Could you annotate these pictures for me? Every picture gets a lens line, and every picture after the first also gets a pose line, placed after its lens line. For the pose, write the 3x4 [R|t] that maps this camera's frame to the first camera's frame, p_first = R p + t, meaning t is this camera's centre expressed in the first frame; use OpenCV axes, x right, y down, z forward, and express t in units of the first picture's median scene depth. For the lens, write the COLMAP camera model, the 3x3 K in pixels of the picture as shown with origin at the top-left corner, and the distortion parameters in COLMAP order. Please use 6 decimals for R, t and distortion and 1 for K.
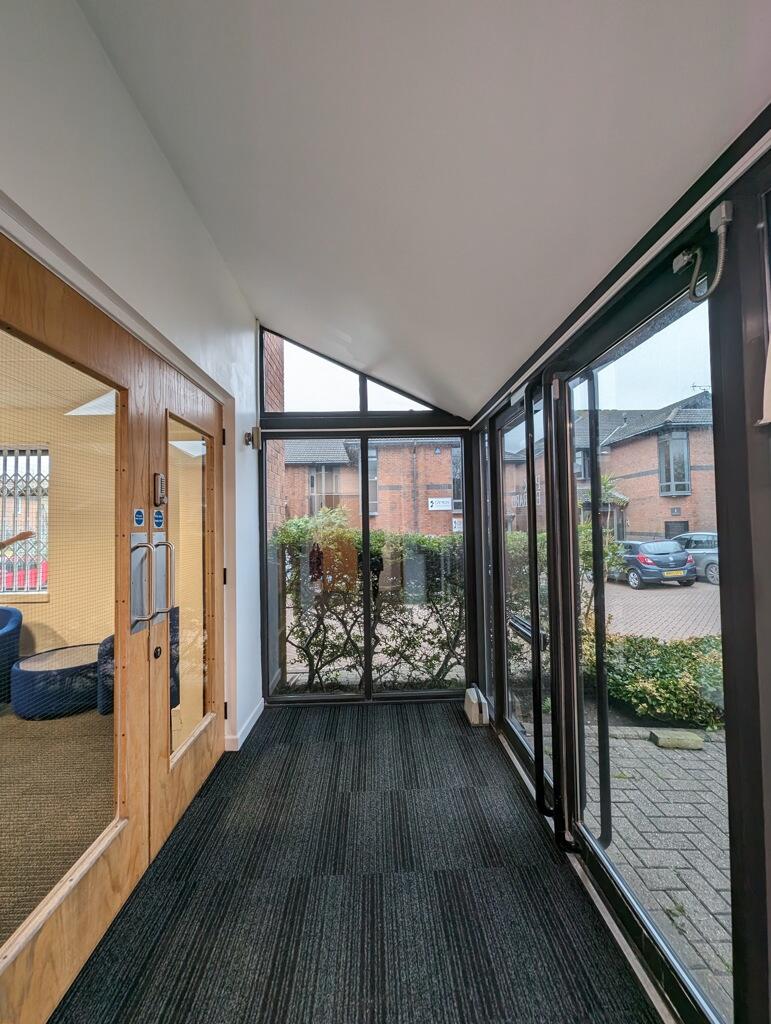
lens RADIAL K [[414.9, 0, 384.7], [0, 414.9, 512.1], [0, 0, 1]] dist [0.000083, -0.000423]
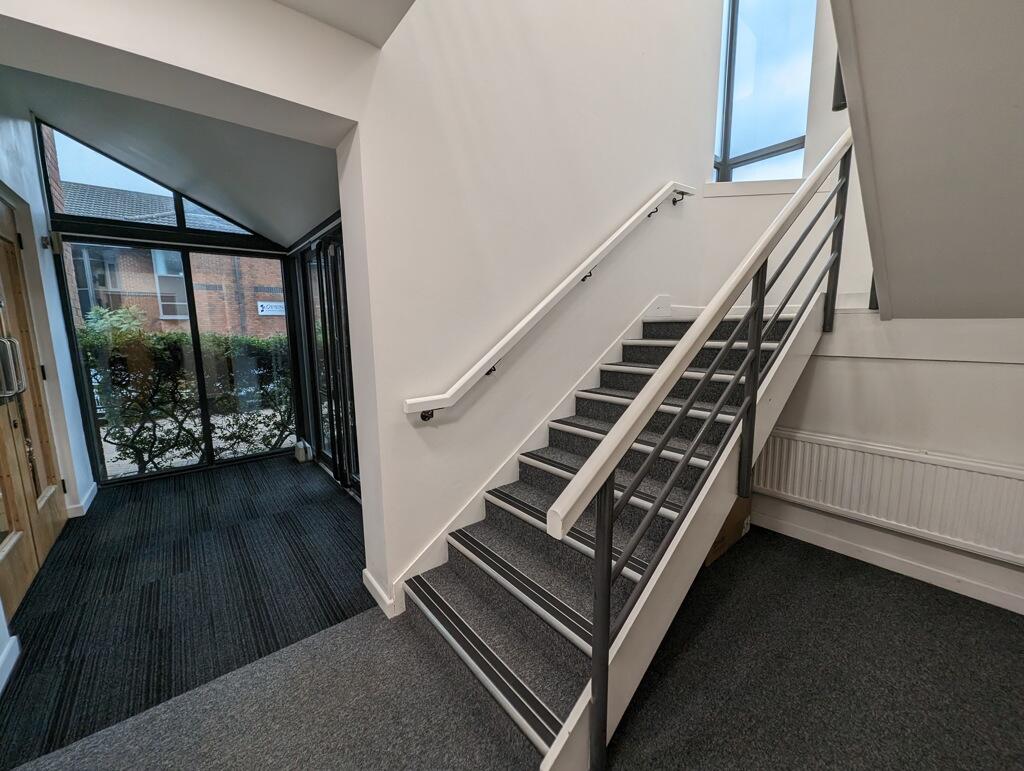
lens RADIAL K [[414.9, 0, 519.3], [0, 414.9, 385.4], [0, 0, 1]] dist [0.000083, -0.000423]
pose [[0.790971, -0.077865, 0.606878, -0.042338], [-0.019127, 0.988238, 0.151725, -0.003334], [-0.611554, -0.131618, 0.780178, -0.502884]]
